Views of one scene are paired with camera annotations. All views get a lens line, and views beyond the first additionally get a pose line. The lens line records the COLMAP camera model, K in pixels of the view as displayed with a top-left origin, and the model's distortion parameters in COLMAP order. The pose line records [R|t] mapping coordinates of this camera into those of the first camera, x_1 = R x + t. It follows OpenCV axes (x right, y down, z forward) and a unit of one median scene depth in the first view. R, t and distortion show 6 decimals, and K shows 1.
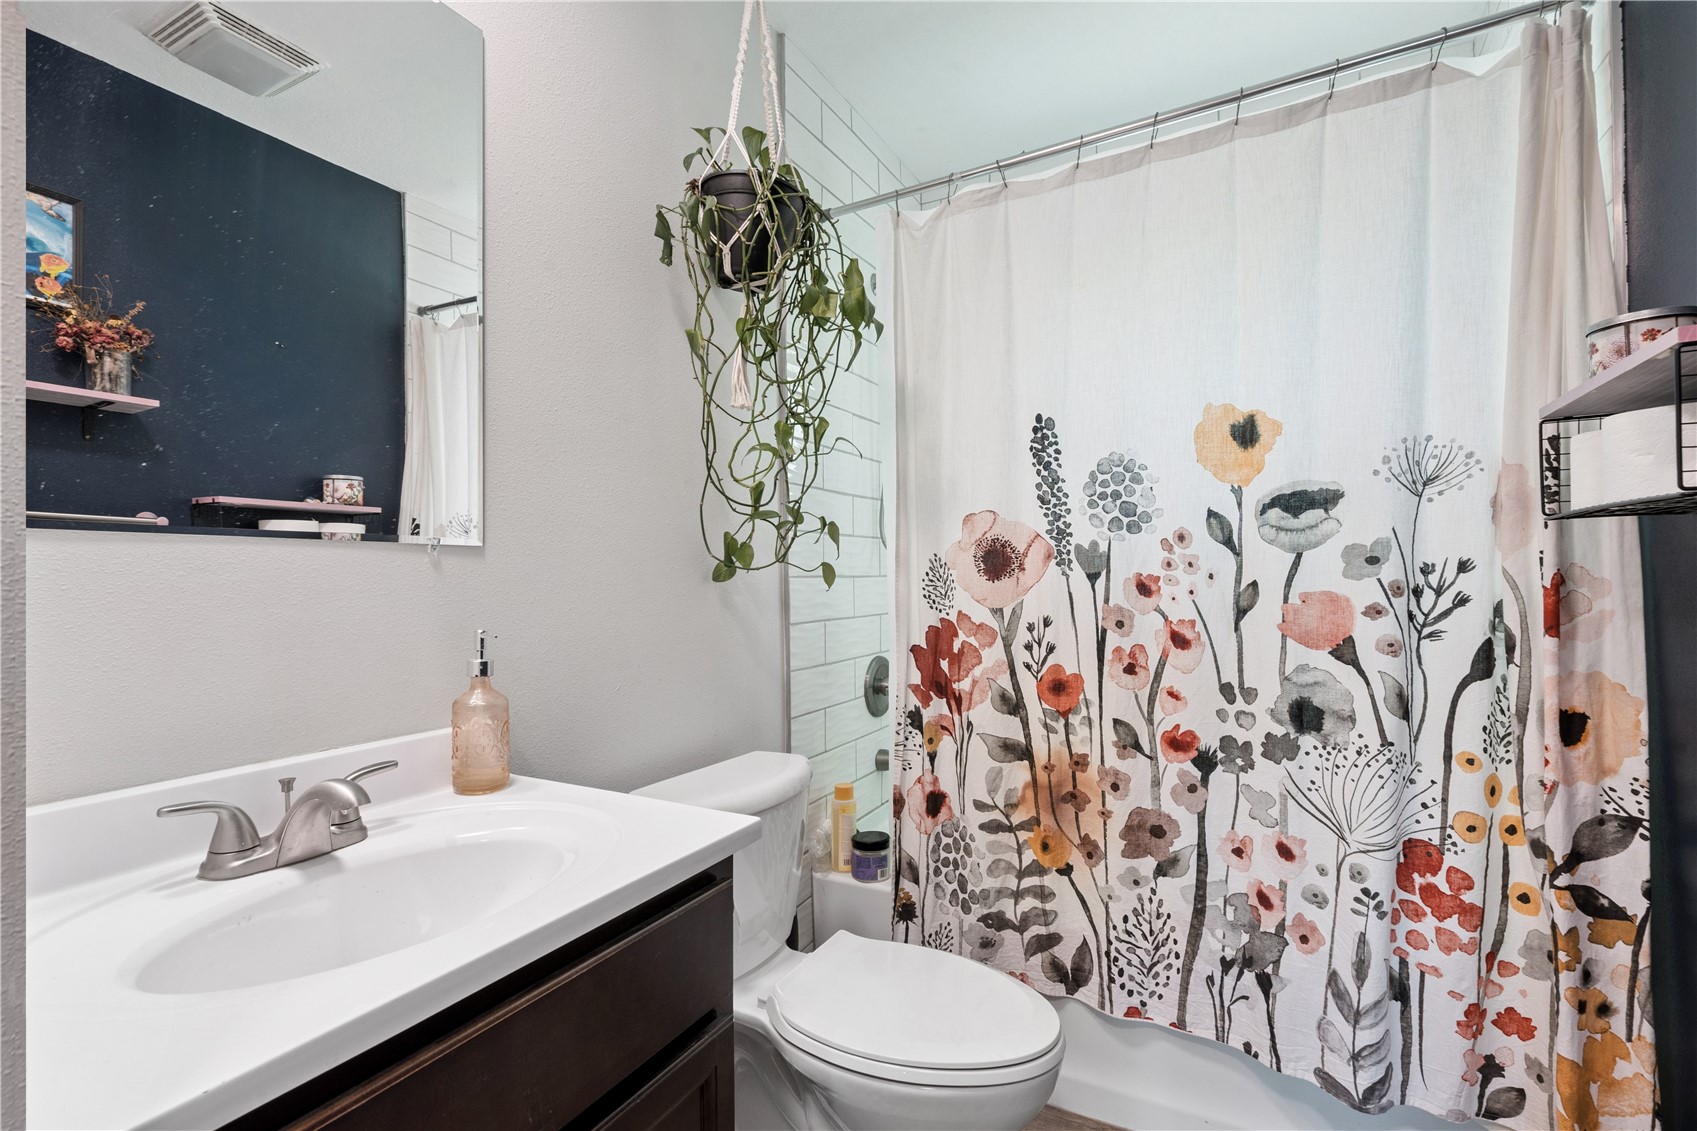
lens RADIAL K [[771.5, 0, 848.0], [0, 771.5, 567.3], [0, 0, 1]] dist [-0.008925, 0.004464]
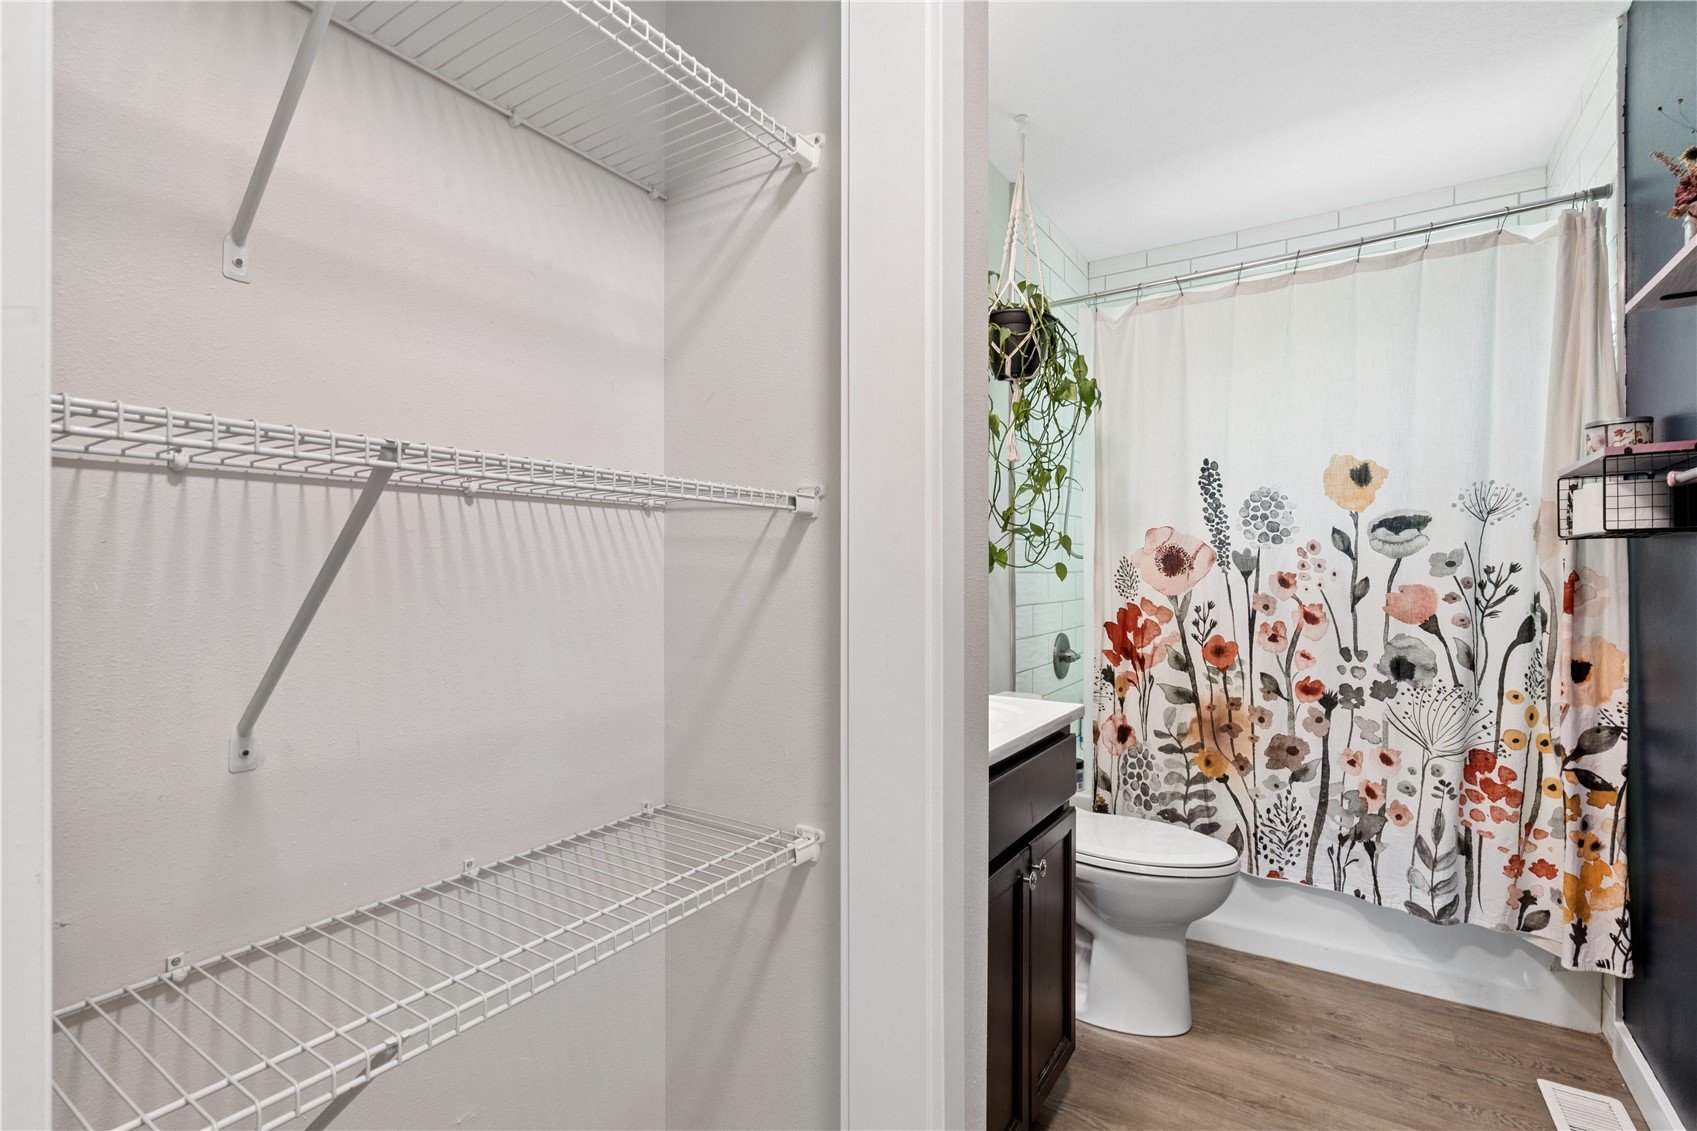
lens RADIAL K [[771.5, 0, 852.7], [0, 771.5, 572.6], [0, 0, 1]] dist [-0.008925, 0.004464]
pose [[0.996083, 0.007744, -0.088079, -0.325952], [-0.006821, 0.999919, 0.010773, -0.000546], [0.088155, -0.010130, 0.996055, -0.559764]]
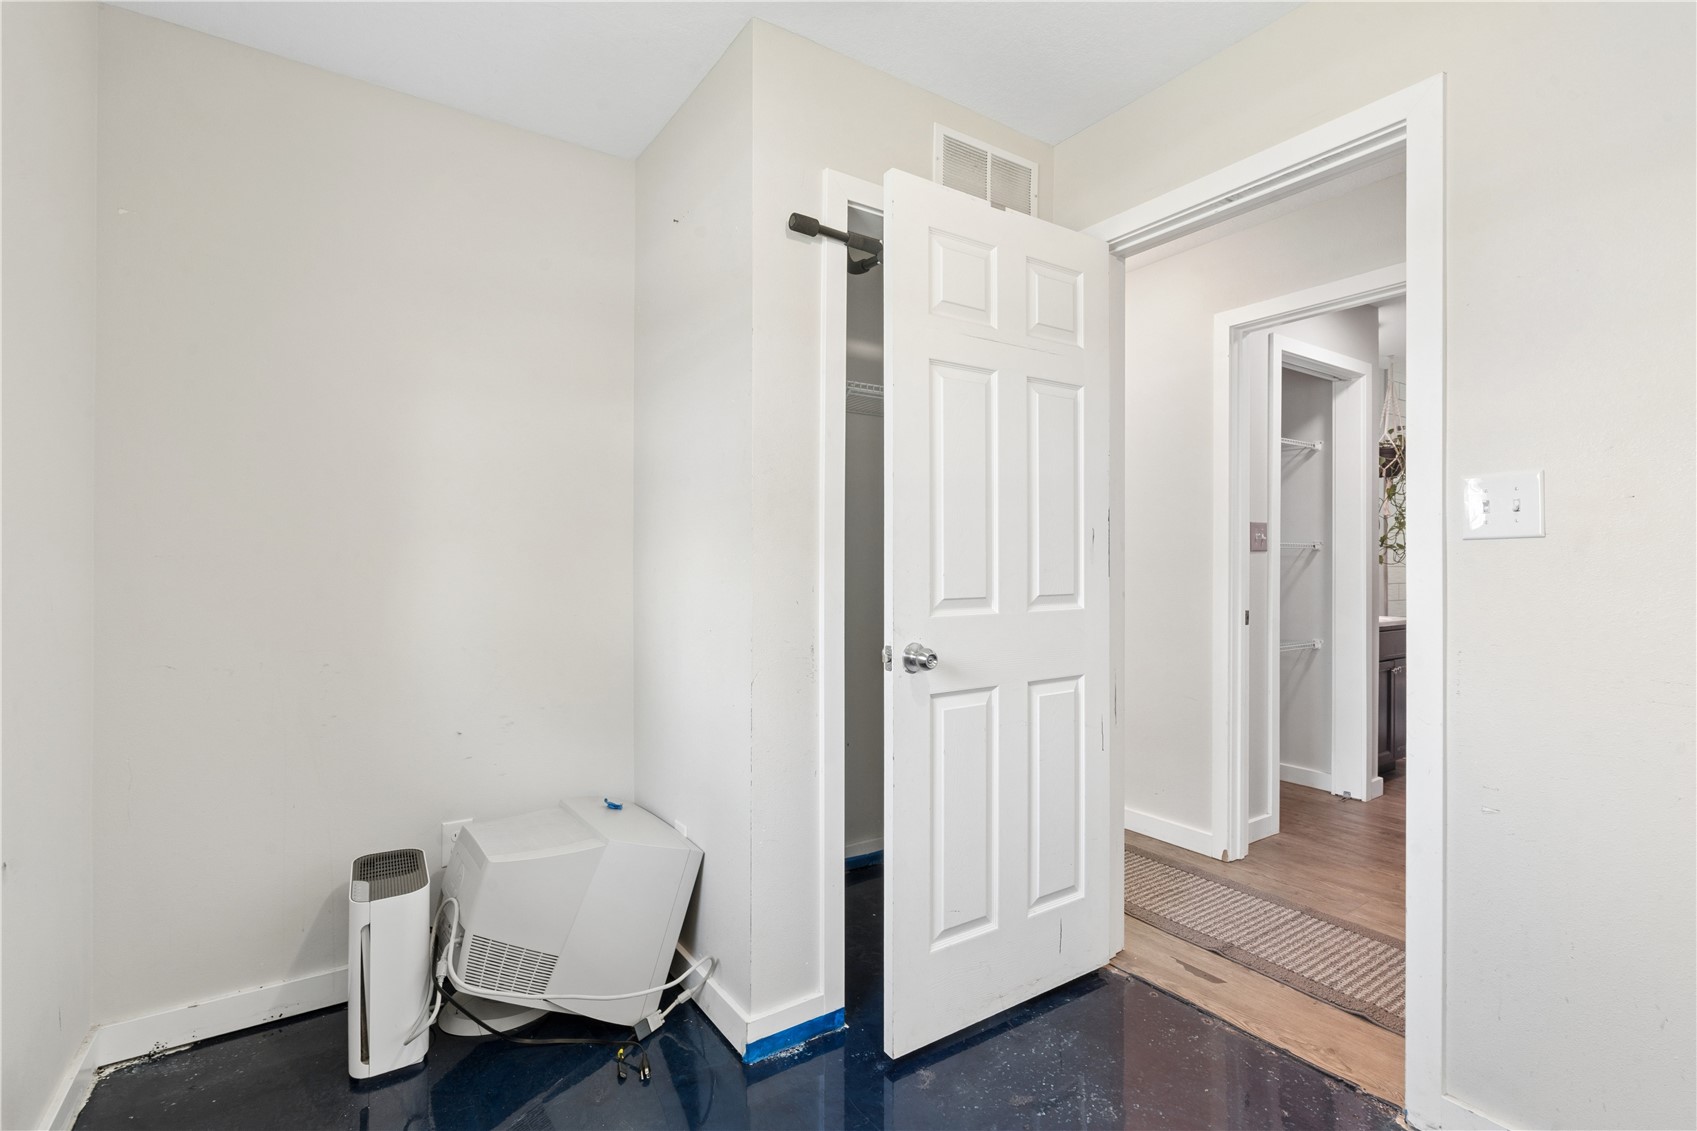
lens RADIAL K [[771.5, 0, 841.3], [0, 771.5, 566.2], [0, 0, 1]] dist [-0.008925, 0.004464]
pose [[0.877065, 0.008132, -0.480302, -0.620910], [-0.005371, 0.999960, 0.007121, 0.000849], [0.480341, -0.003666, 0.877074, -3.110842]]
